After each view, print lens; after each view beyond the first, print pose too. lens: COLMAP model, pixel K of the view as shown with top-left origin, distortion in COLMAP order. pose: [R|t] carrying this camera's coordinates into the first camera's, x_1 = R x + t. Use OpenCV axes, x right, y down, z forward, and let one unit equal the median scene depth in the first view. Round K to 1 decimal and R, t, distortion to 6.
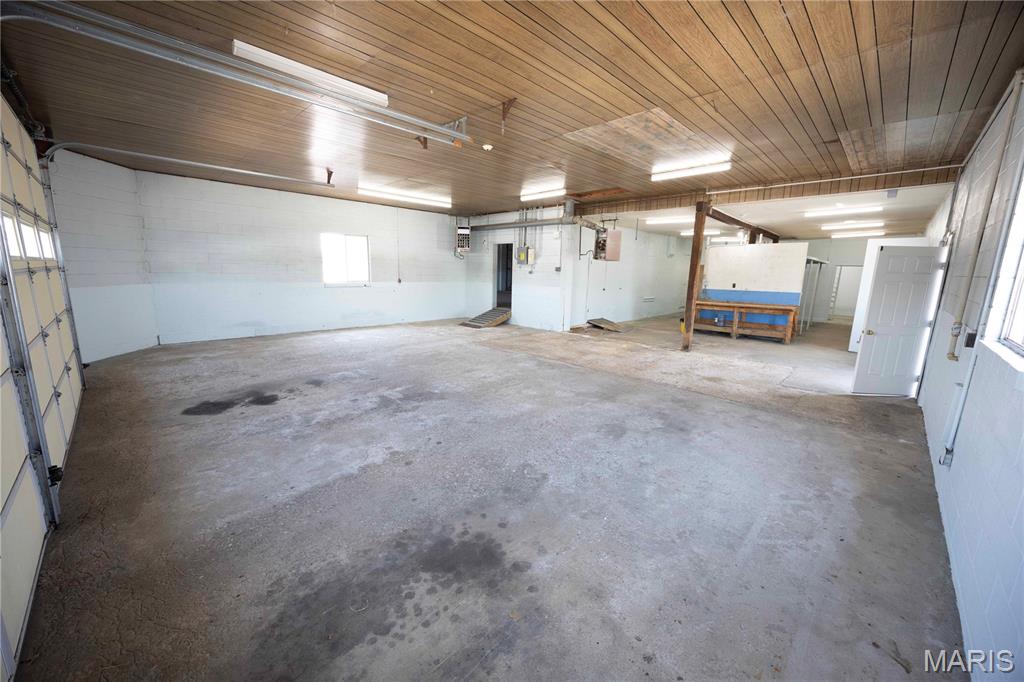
lens RADIAL K [[389.8, 0, 511.3], [0, 389.8, 343.2], [0, 0, 1]] dist [-0.002835, -0.000317]
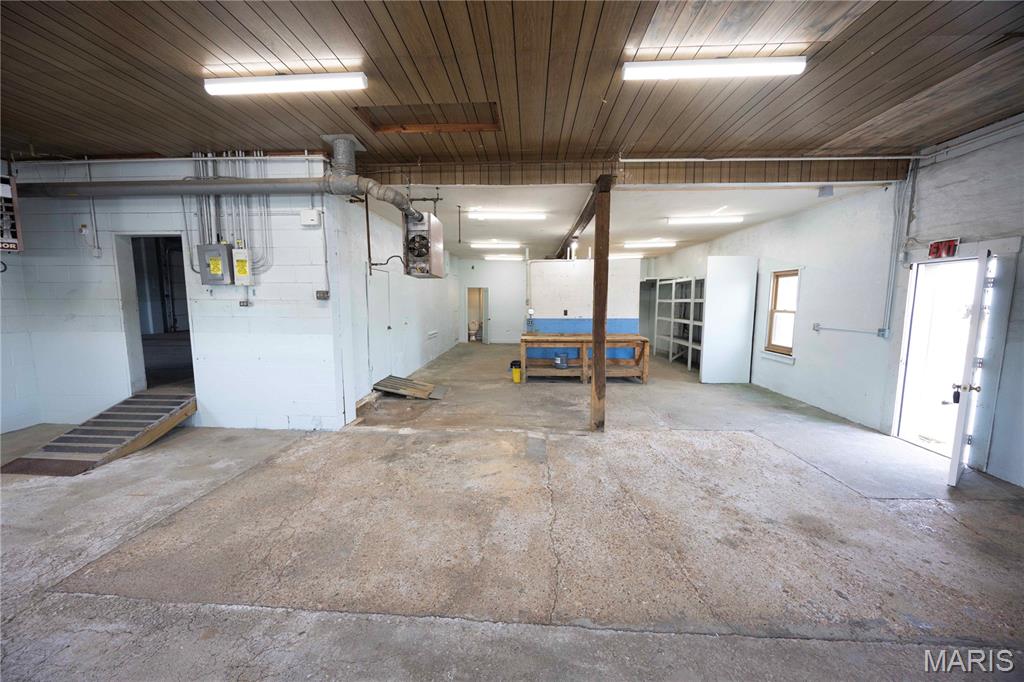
lens RADIAL K [[389.8, 0, 511.3], [0, 389.8, 343.2], [0, 0, 1]] dist [-0.002835, -0.000317]
pose [[0.750685, -0.096591, 0.653561, -0.014909], [0.136453, 0.990593, -0.010329, -0.101030], [-0.646415, 0.096935, 0.756803, 0.524921]]
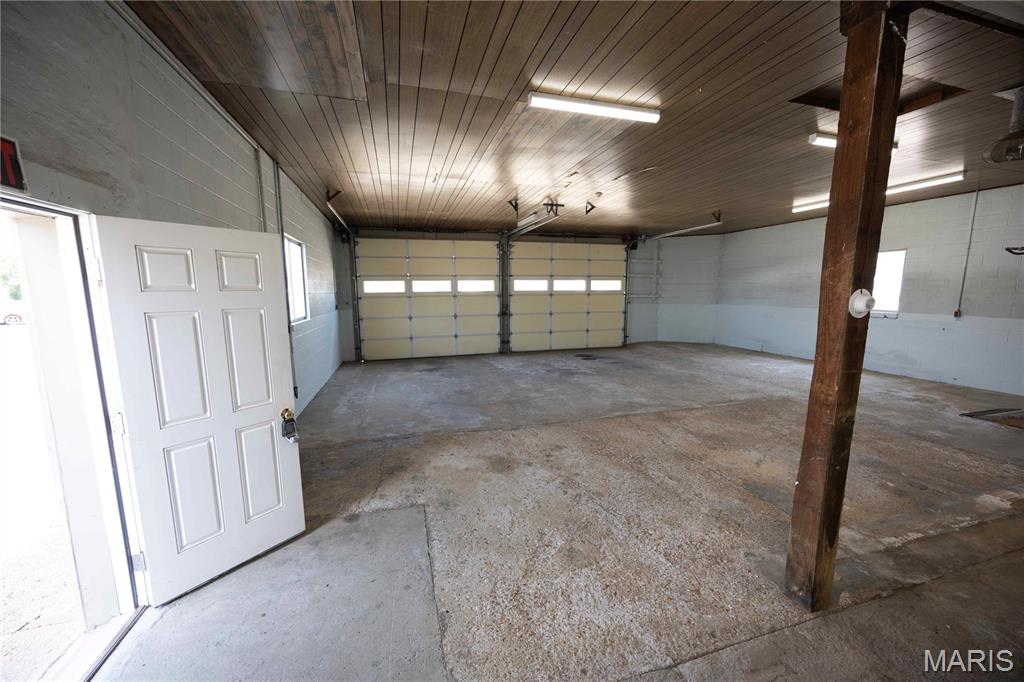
lens RADIAL K [[389.8, 0, 511.3], [0, 389.8, 343.2], [0, 0, 1]] dist [-0.002835, -0.000317]
pose [[-0.492473, 0.099552, -0.864616, 0.627678], [-0.168845, 0.963634, 0.207125, -0.136526], [0.853793, 0.247990, -0.457754, 0.760397]]
